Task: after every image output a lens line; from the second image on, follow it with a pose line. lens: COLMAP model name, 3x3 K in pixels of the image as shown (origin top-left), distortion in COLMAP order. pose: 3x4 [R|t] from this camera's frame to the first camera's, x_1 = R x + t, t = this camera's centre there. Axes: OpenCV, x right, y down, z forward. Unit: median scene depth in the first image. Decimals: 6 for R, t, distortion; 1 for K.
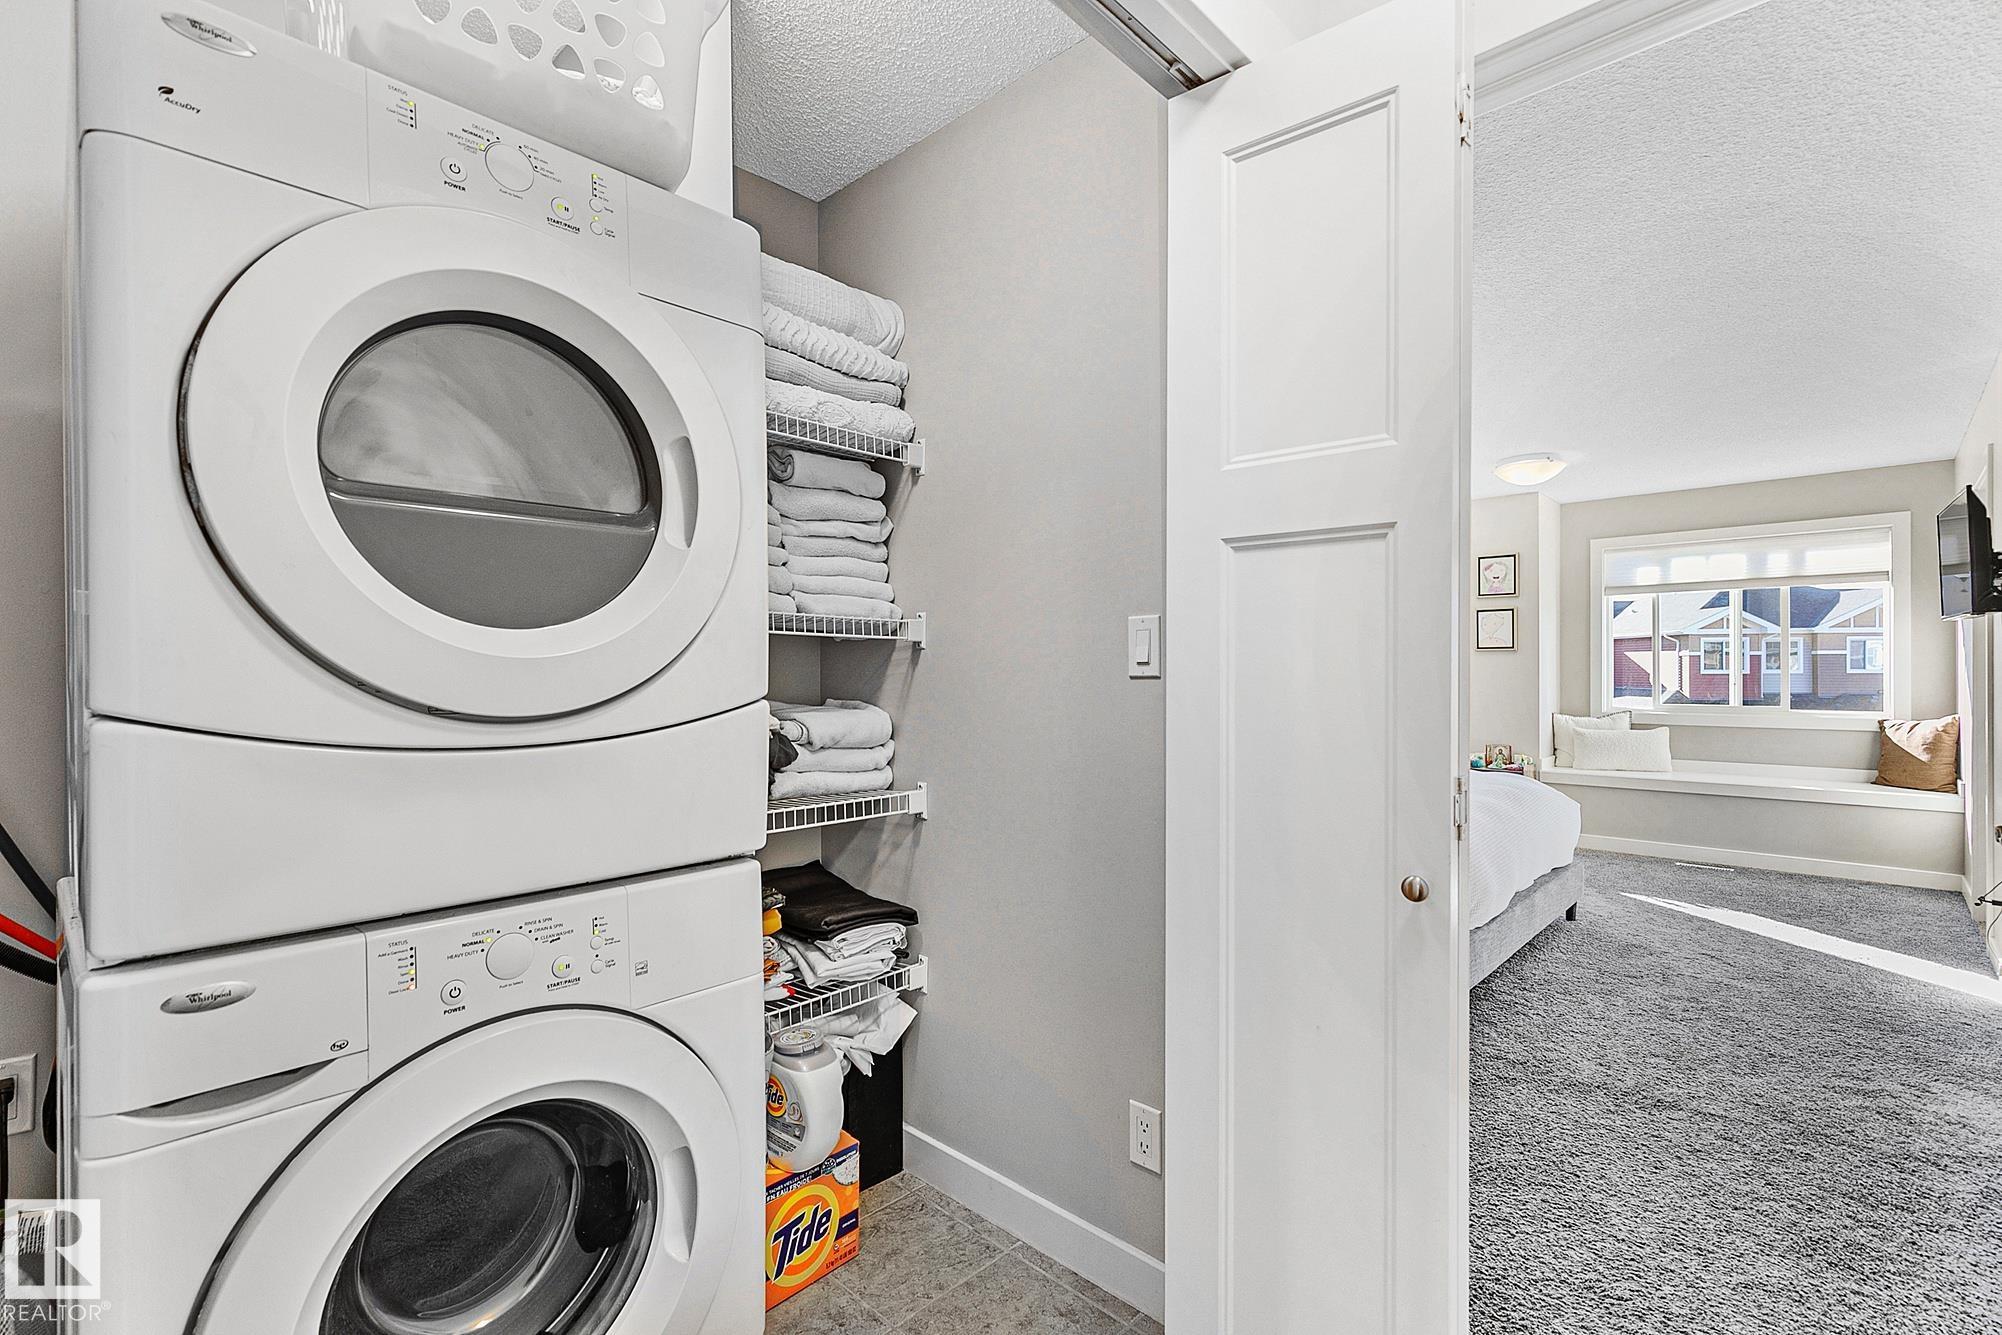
lens RADIAL K [[899.5, 0, 993.1], [0, 899.5, 671.0], [0, 0, 1]] dist [0.005027, -0.000067]
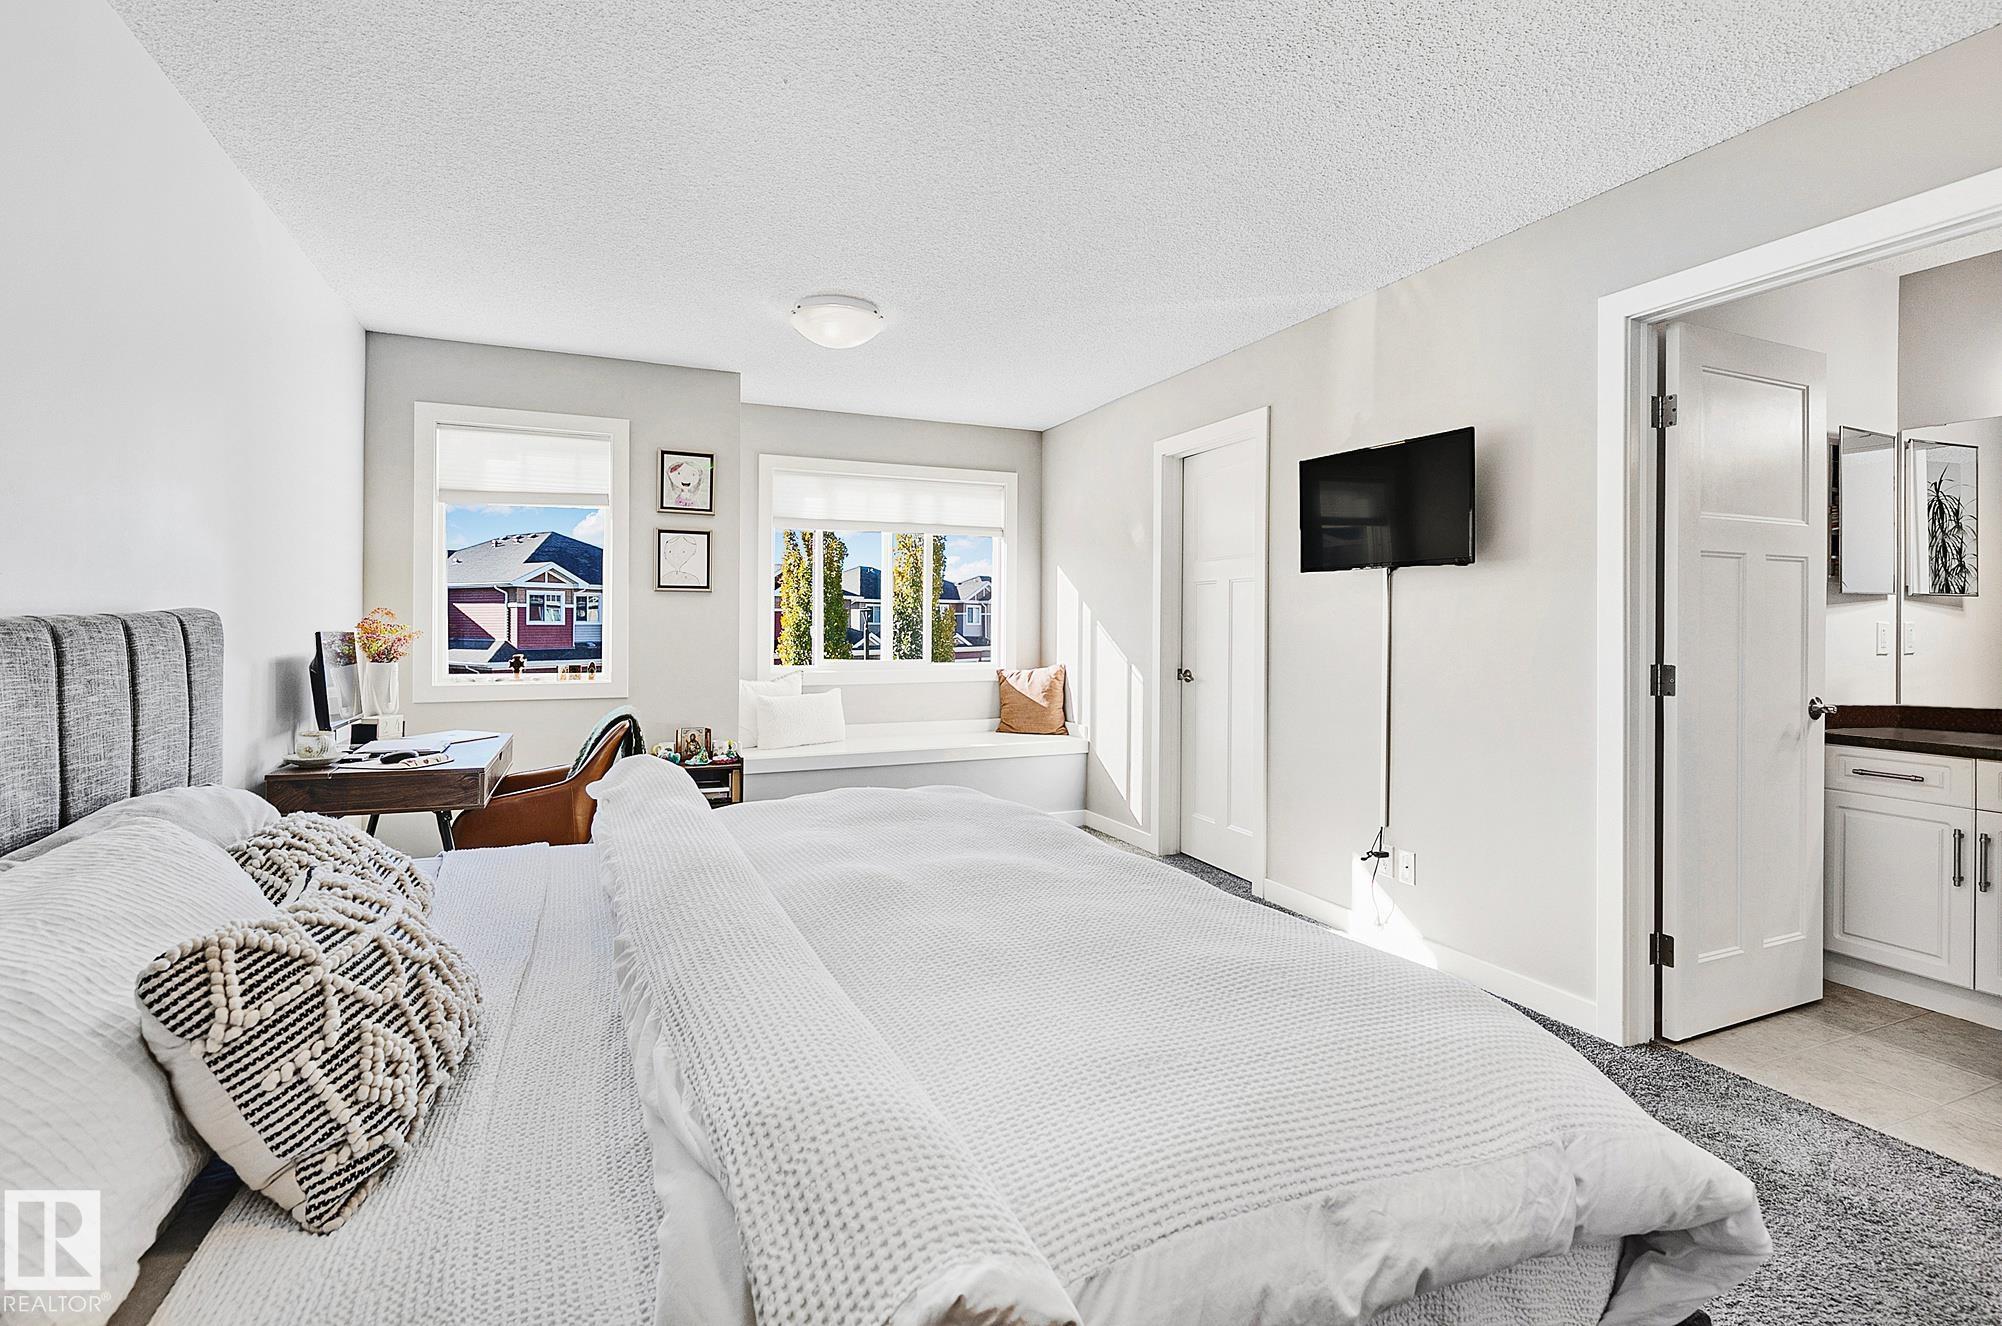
lens RADIAL K [[899.5, 0, 986.1], [0, 899.5, 617.1], [0, 0, 1]] dist [0.005027, -0.000067]
pose [[0.366799, 0.008950, 0.930257, 0.008222], [-0.004146, 0.999960, -0.007985, 0.001431], [-0.930291, -0.000928, 0.366821, 0.603489]]
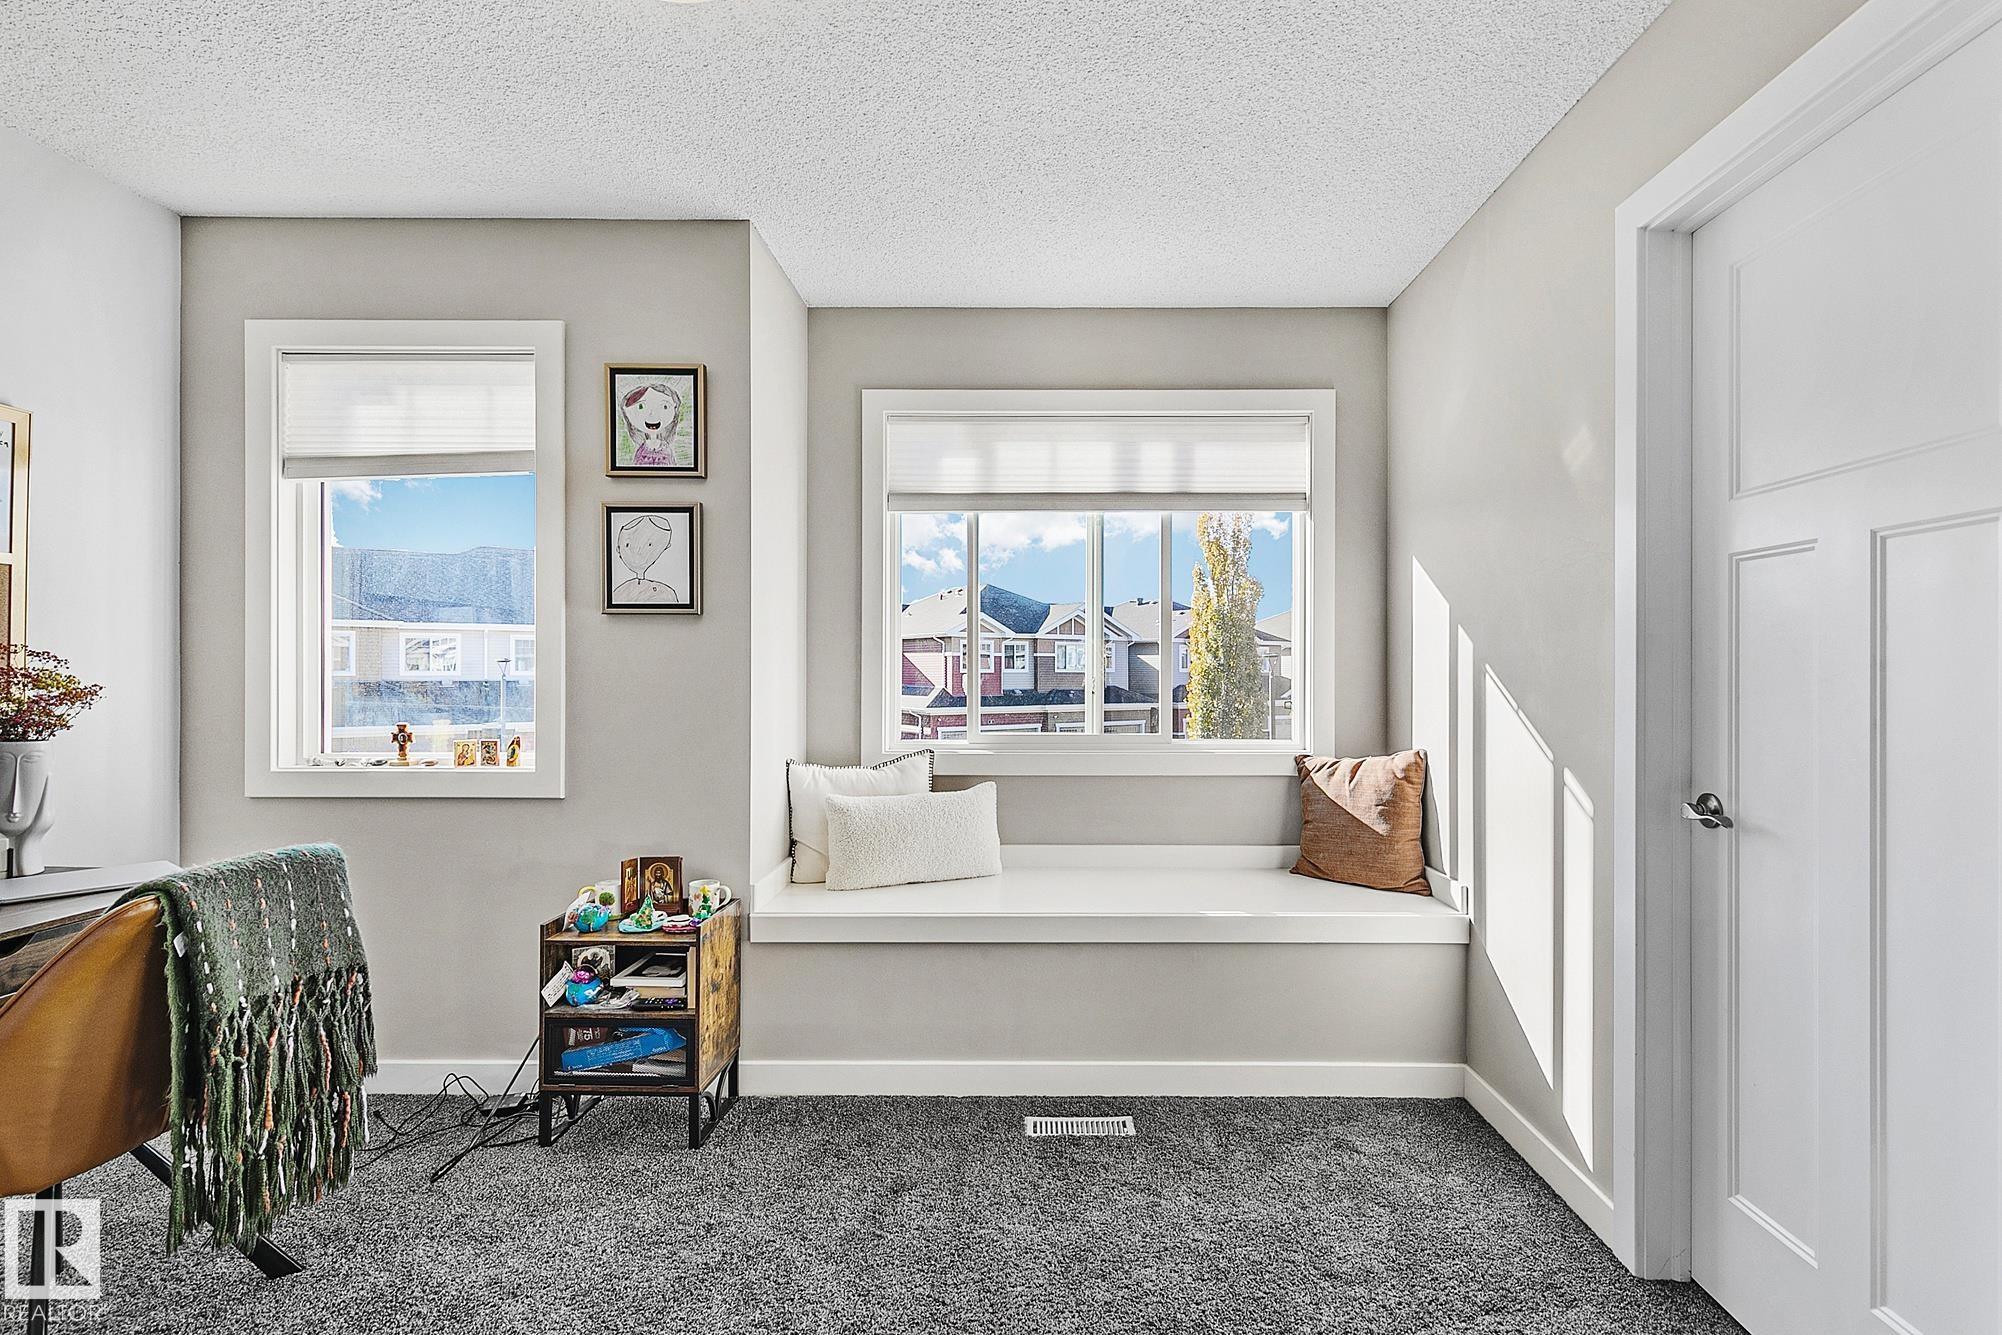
lens RADIAL K [[899.5, 0, 1061.0], [0, 899.5, 661.0], [0, 0, 1]] dist [0.005027, -0.000067]
pose [[0.706601, 0.009126, 0.707554, 0.459260], [-0.002447, 0.999942, -0.010453, 0.001397], [-0.707608, 0.005655, 0.706582, 0.676646]]
